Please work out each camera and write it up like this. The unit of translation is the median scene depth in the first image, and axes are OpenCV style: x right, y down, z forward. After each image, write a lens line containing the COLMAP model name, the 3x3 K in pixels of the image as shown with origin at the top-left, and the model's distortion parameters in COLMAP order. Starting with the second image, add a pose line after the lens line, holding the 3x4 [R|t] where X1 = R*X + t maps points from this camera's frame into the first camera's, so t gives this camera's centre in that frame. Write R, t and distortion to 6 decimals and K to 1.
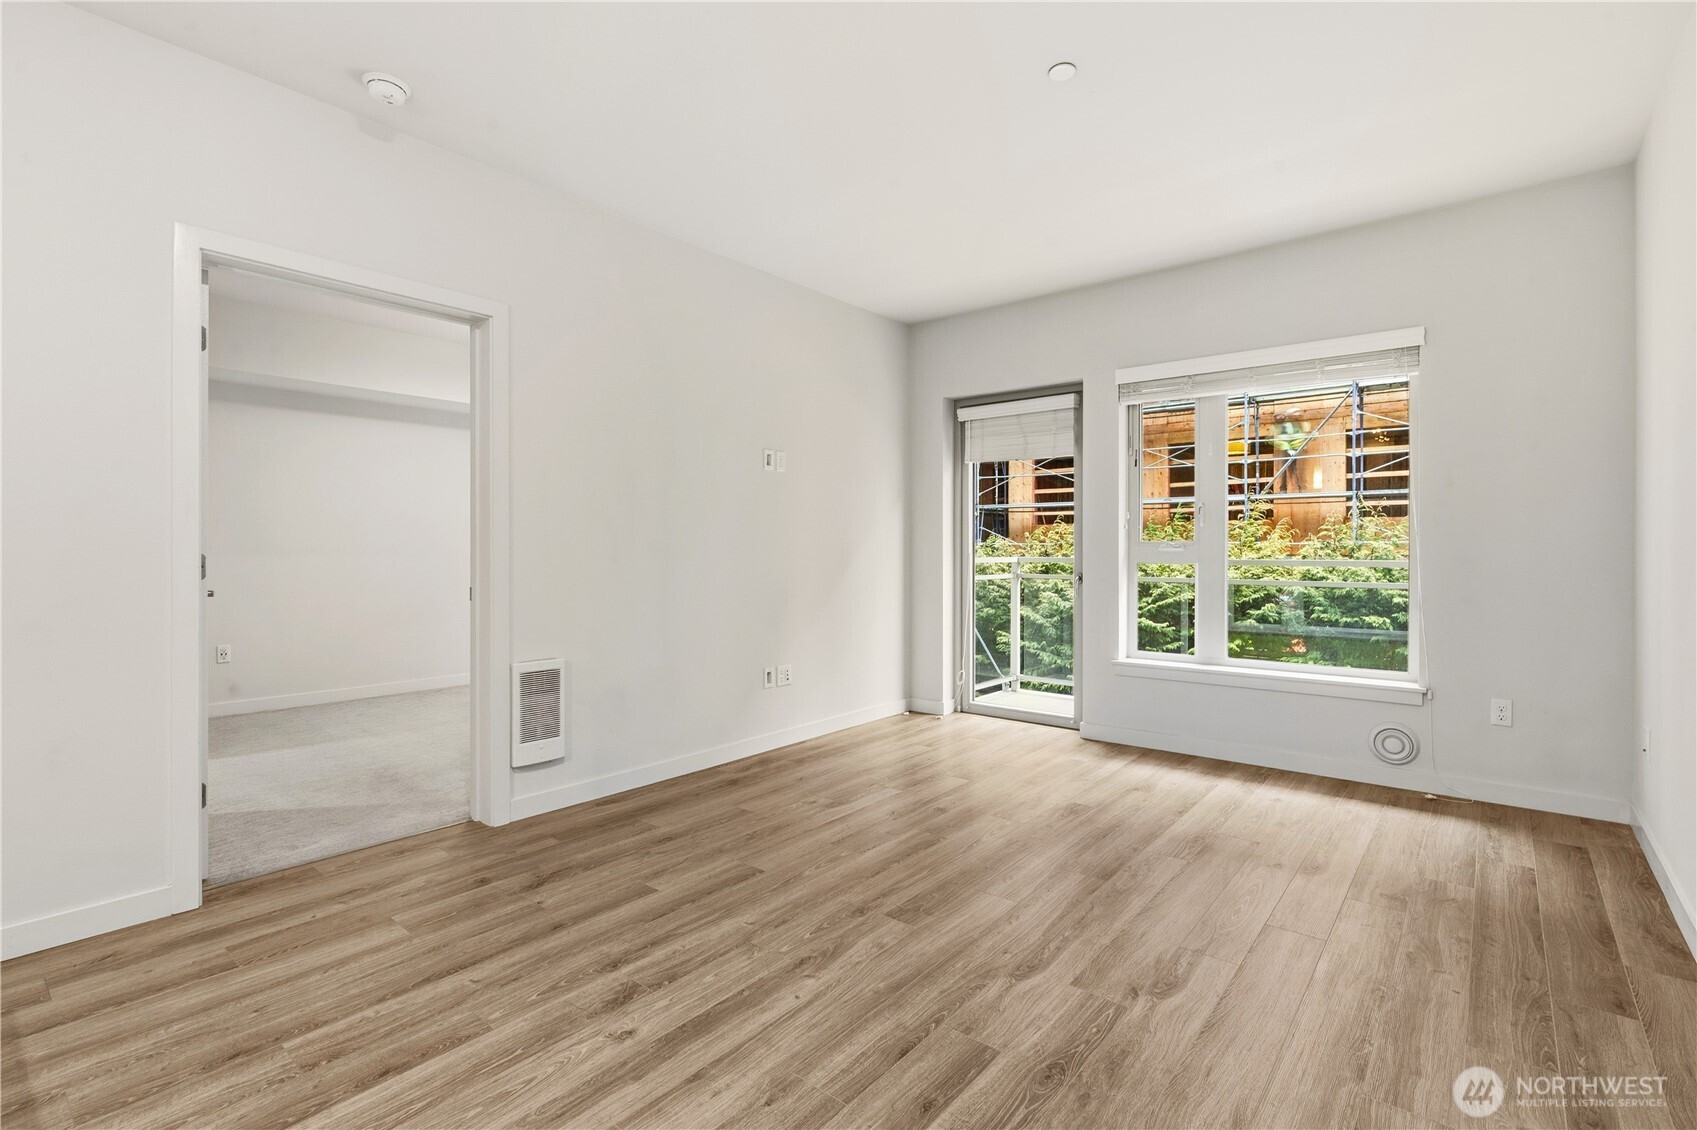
lens RADIAL K [[773.3, 0, 848.5], [0, 773.3, 565.0], [0, 0, 1]] dist [0.000993, 0.000462]
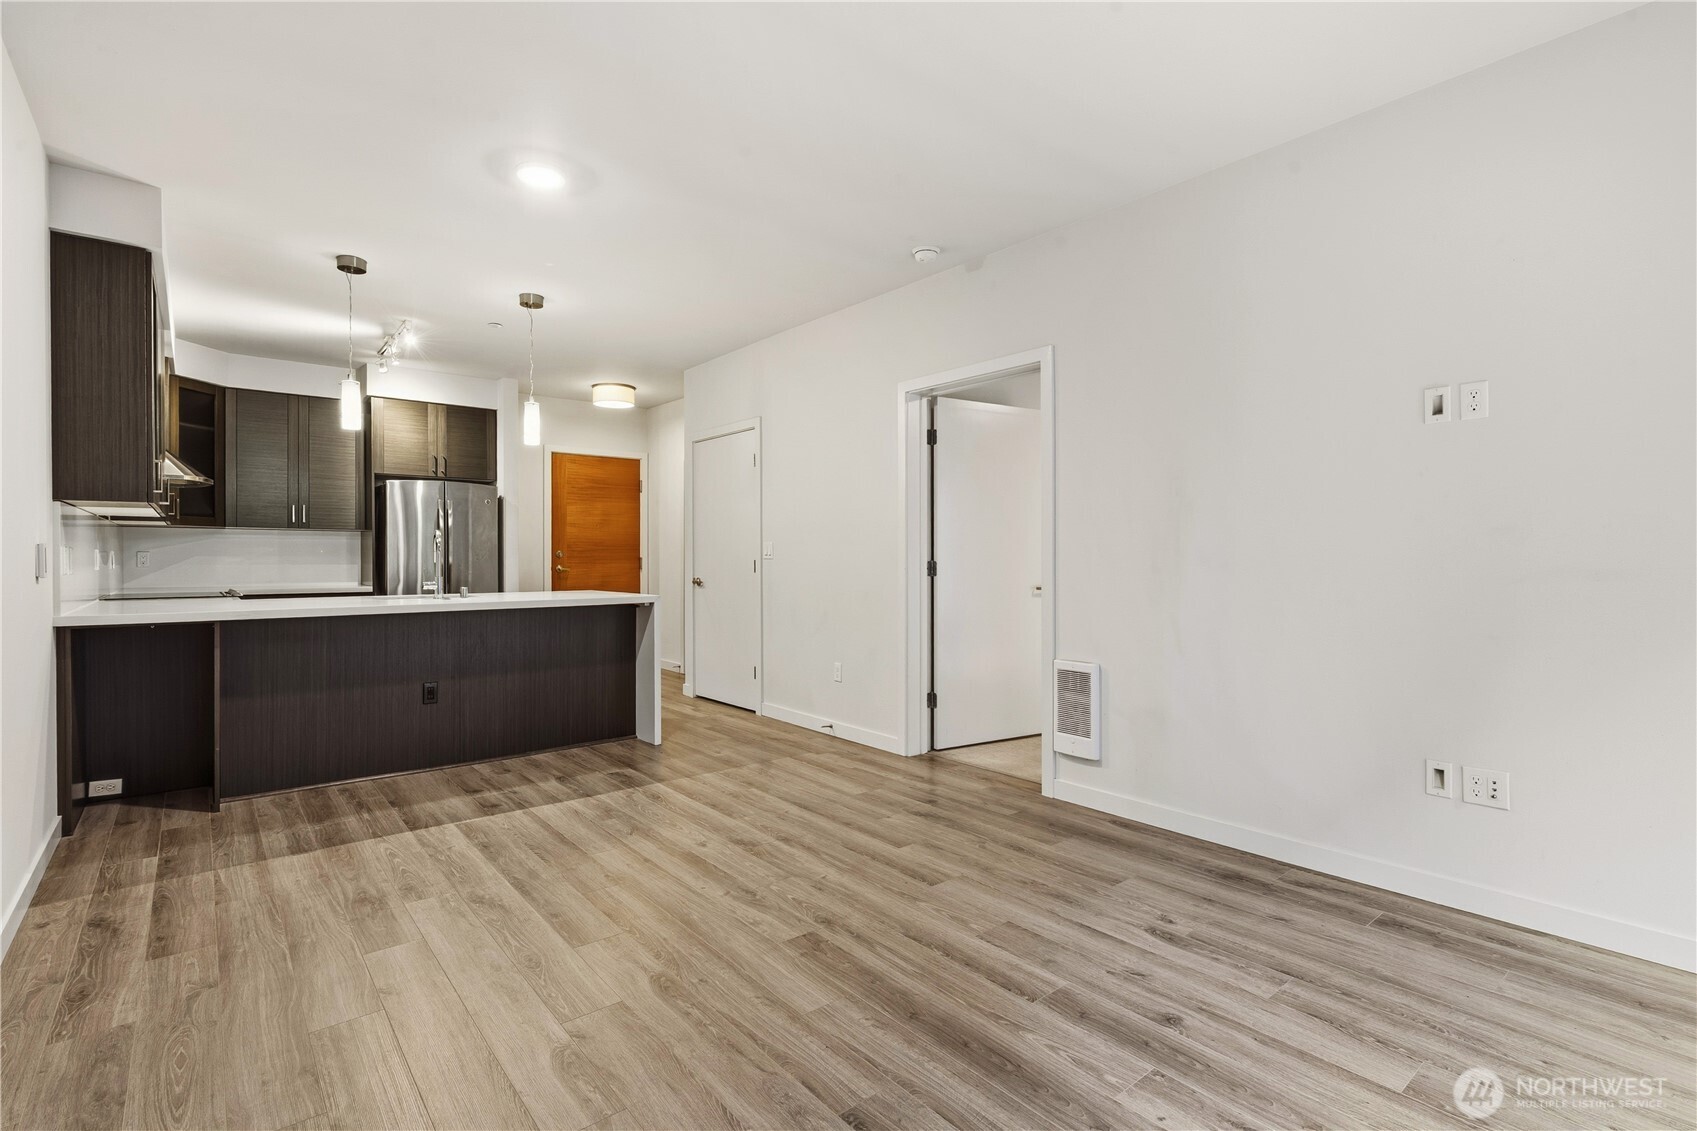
lens RADIAL K [[787.3, 0, 851.9], [0, 787.3, 557.4], [0, 0, 1]] dist [-0.002779, -0.000279]
pose [[-0.177648, -0.001805, -0.984092, 1.040782], [-0.018074, 0.999836, 0.001429, -0.026132], [0.983928, 0.018041, -0.177651, 1.239940]]
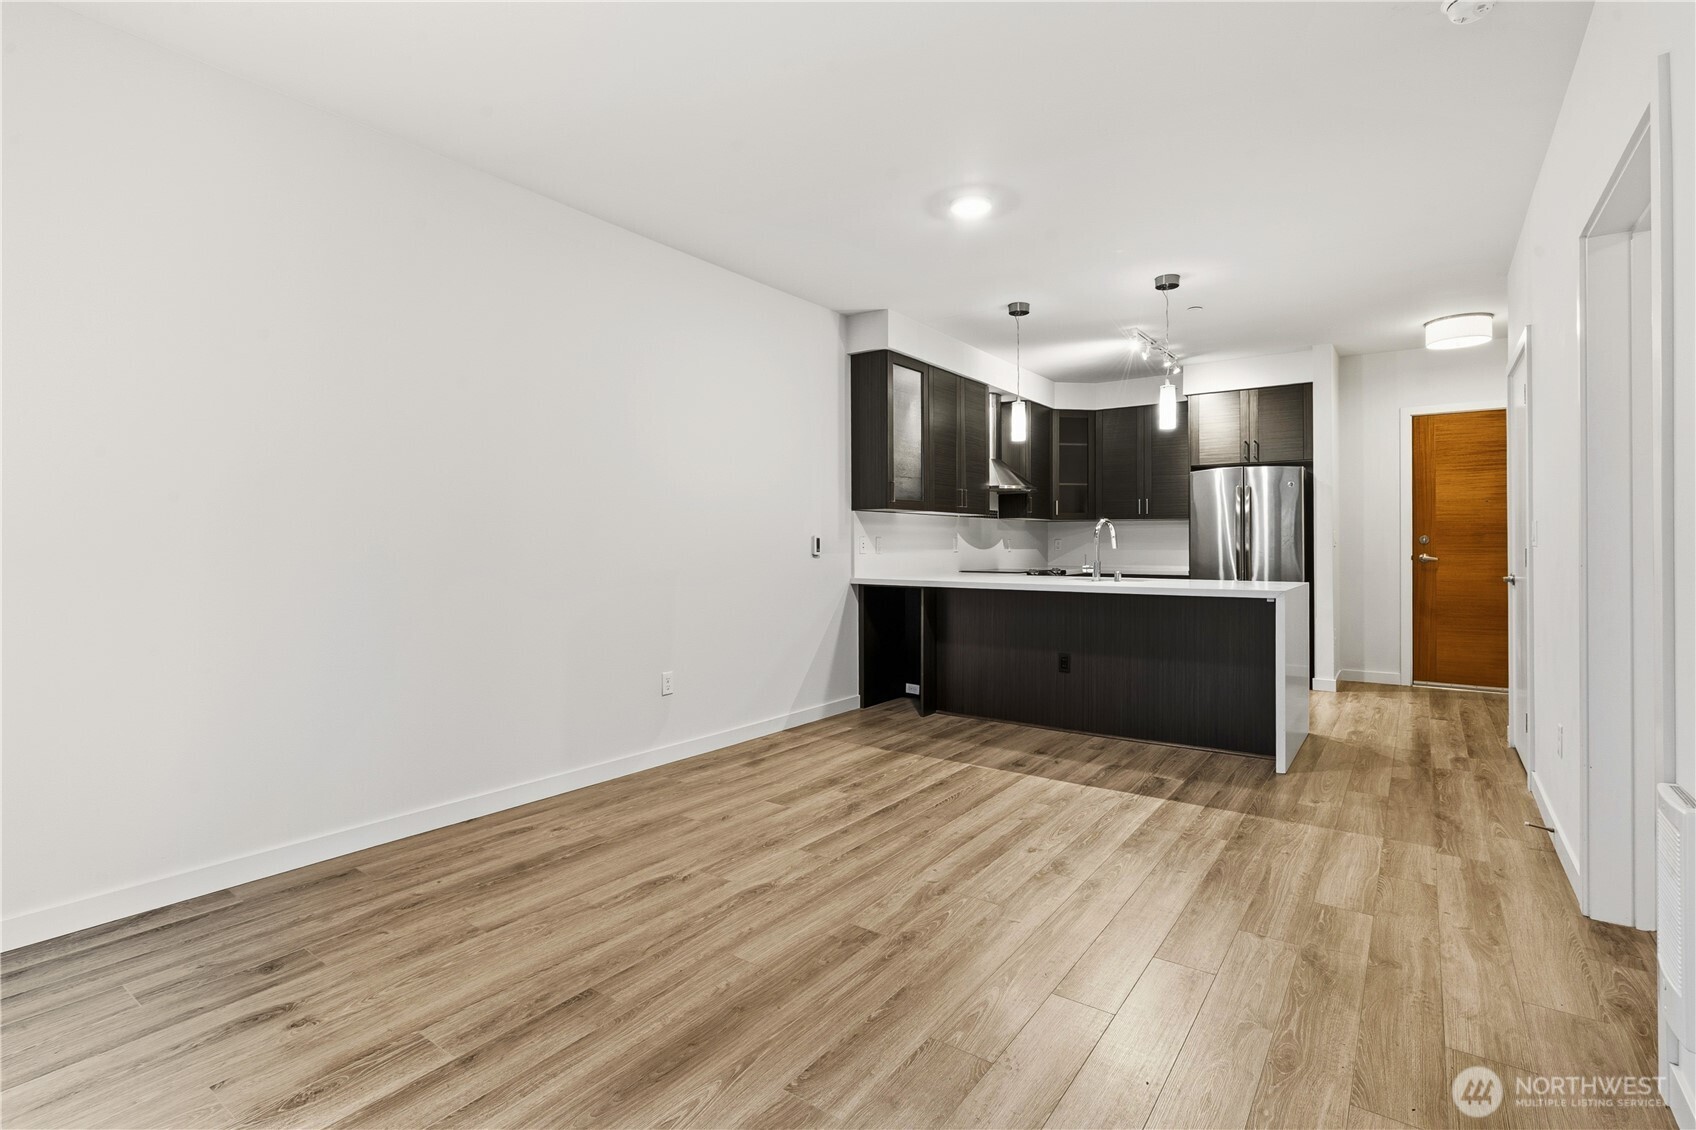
lens RADIAL K [[797.2, 0, 849.7], [0, 797.2, 536.3], [0, 0, 1]] dist [-0.004468, -0.000178]
pose [[-0.997333, -0.001918, -0.072965, 0.157805], [-0.002523, 0.999963, 0.008189, -0.040330], [0.072947, 0.008351, -0.997301, 1.993198]]
